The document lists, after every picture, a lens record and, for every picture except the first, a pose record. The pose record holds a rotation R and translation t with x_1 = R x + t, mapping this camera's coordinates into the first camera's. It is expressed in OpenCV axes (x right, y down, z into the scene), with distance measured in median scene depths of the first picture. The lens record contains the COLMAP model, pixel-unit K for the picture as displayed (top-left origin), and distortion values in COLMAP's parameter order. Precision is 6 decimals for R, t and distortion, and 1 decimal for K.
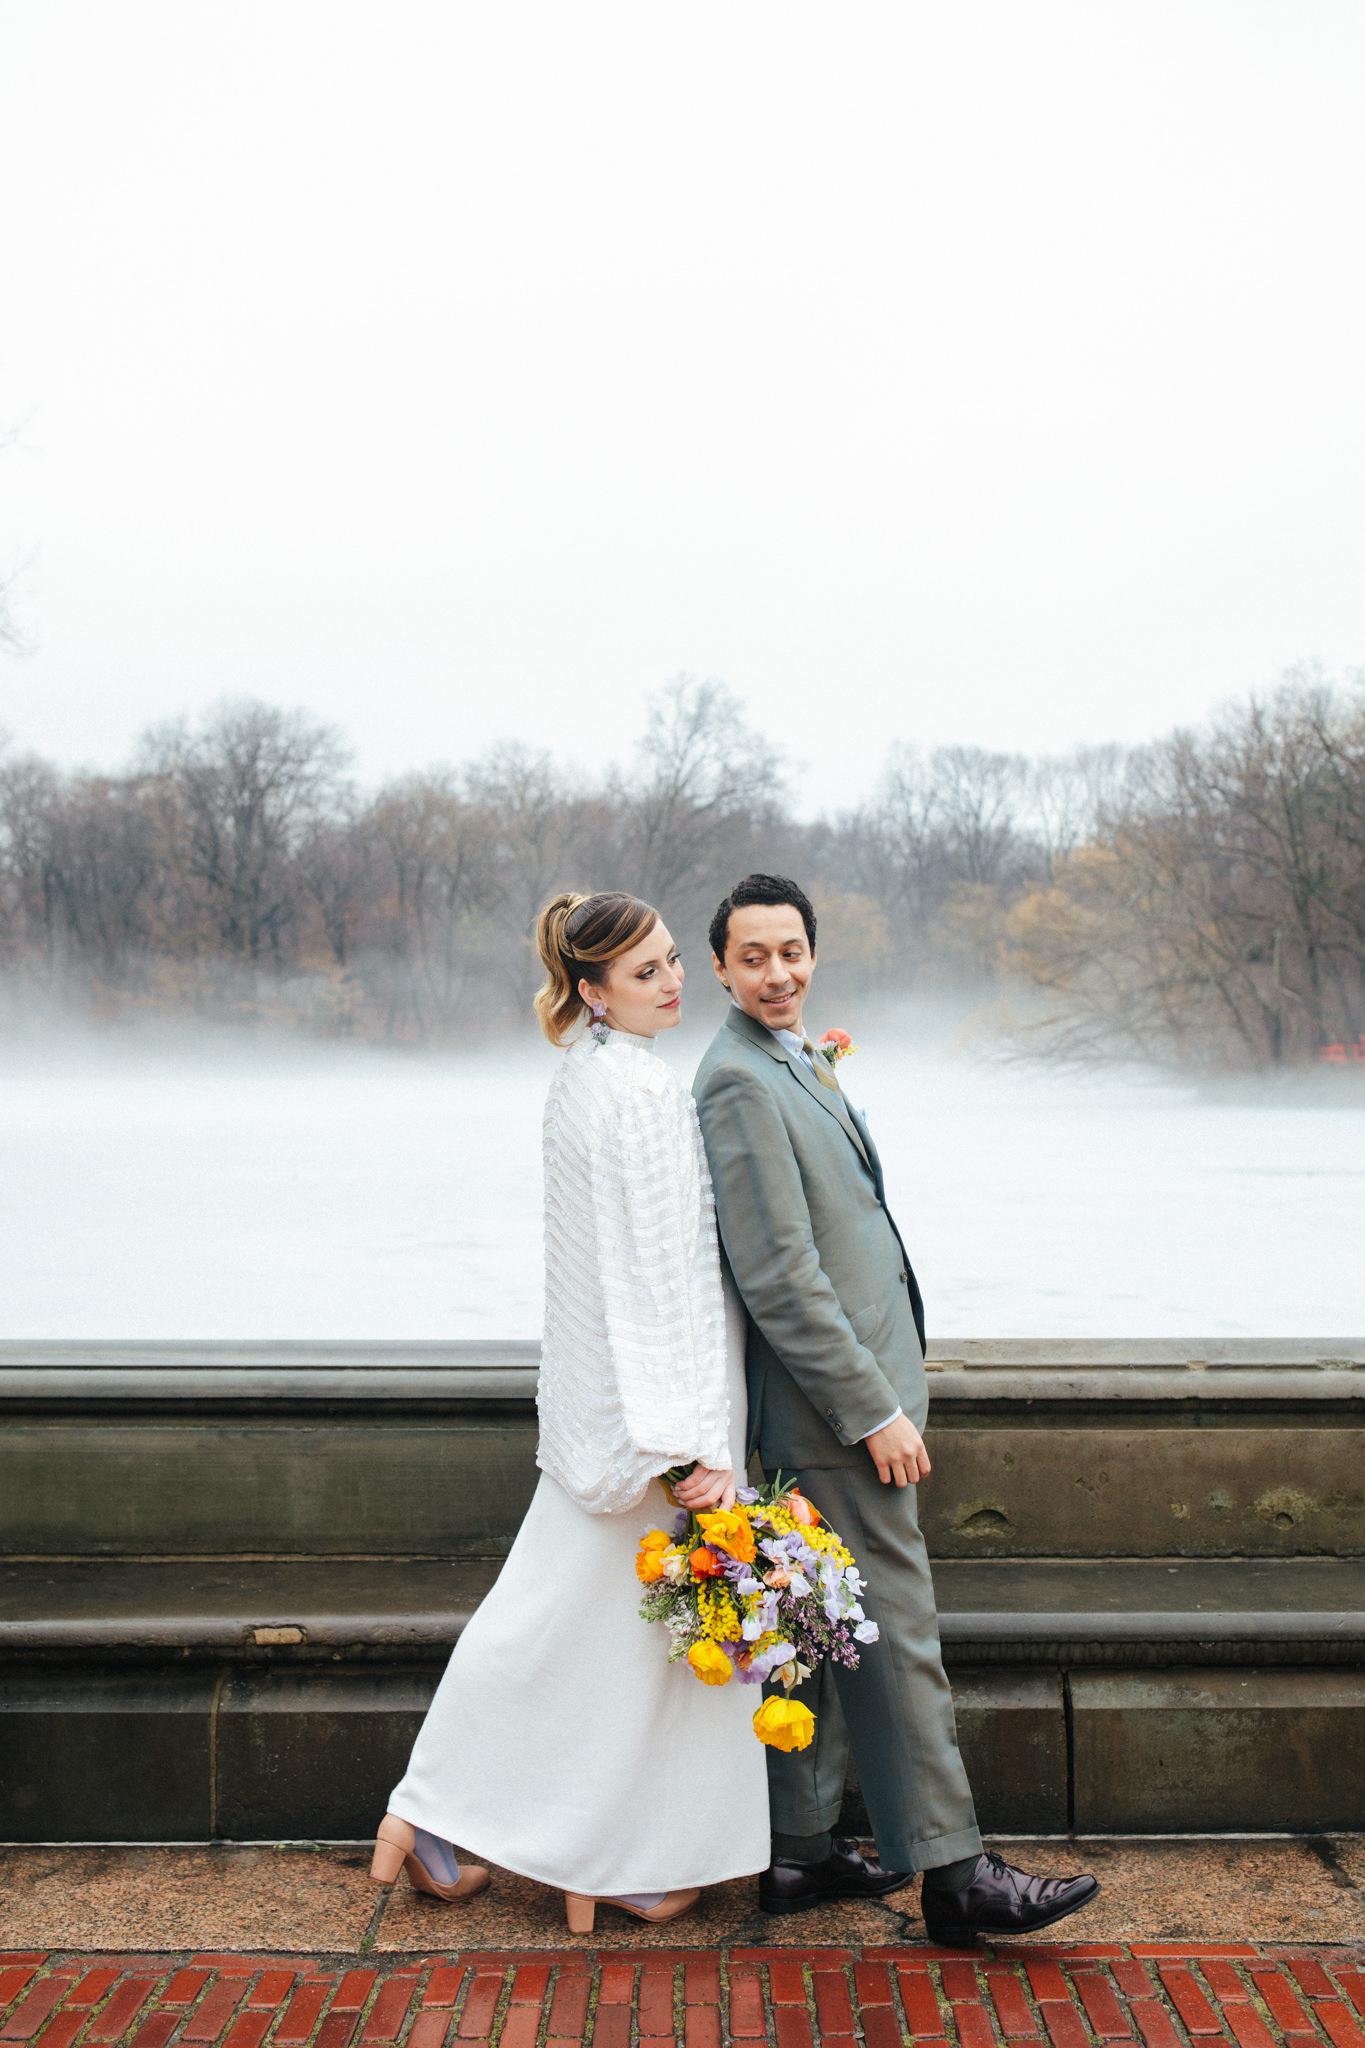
lens RADIAL K [[2036.9, 0, 683.6], [0, 2036.9, 1001.5], [0, 0, 1]] dist [-0.004808, -0.014166]
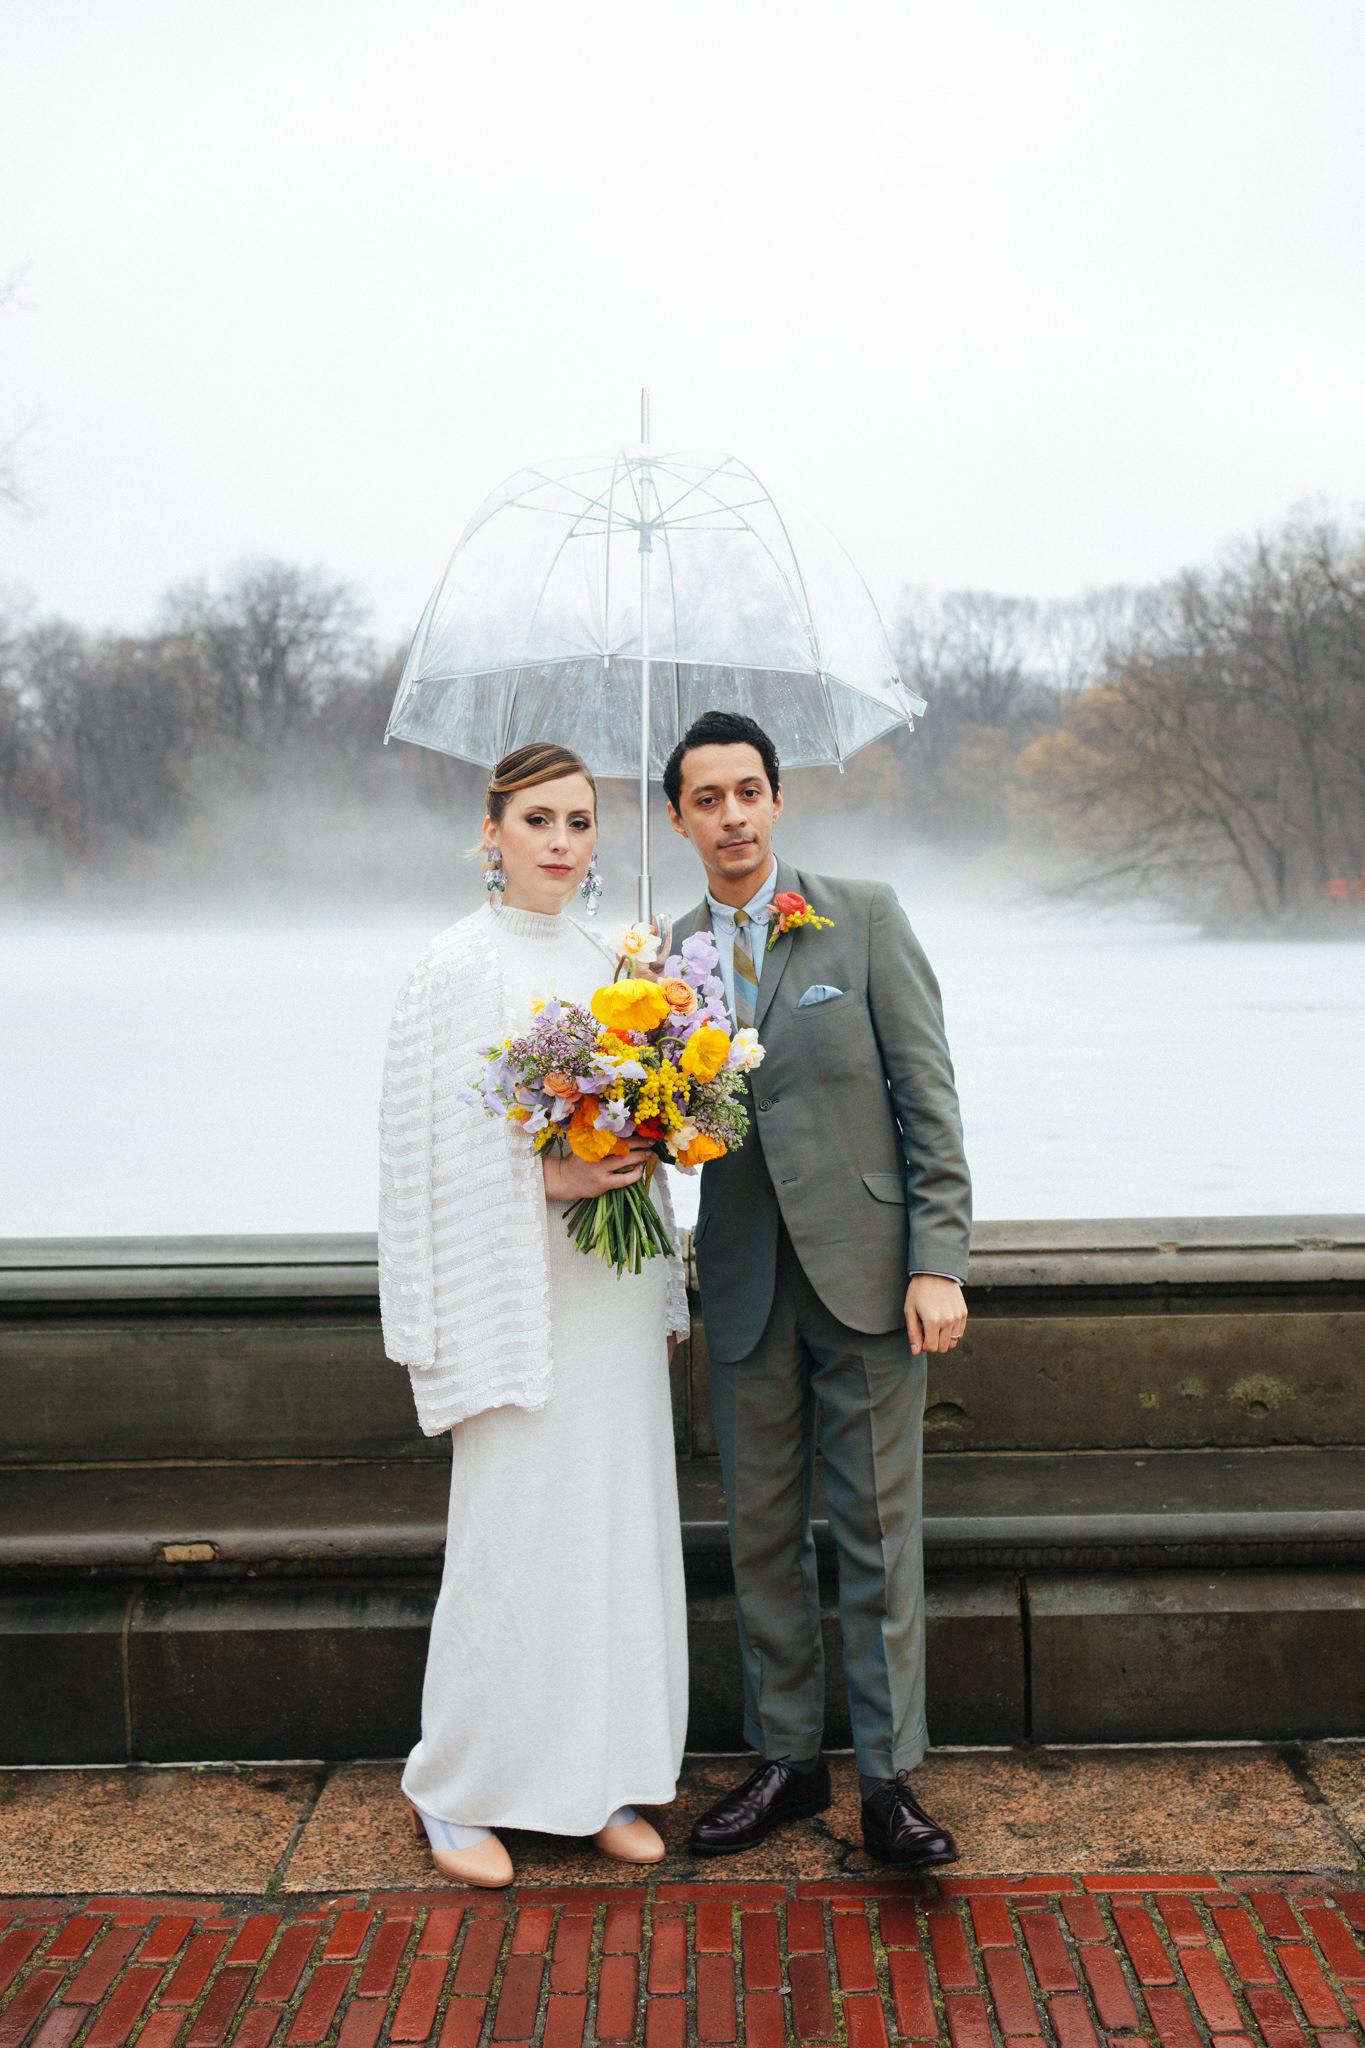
lens RADIAL K [[1975.2, 0, 682.5], [0, 1975.2, 1024.0], [0, 0, 1]] dist [-0.006634, -0.008489]
pose [[0.999768, -0.017973, -0.011845, 0.040810], [0.018953, 0.995882, 0.088659, -0.009348], [0.010203, -0.088863, 0.995992, 0.098053]]
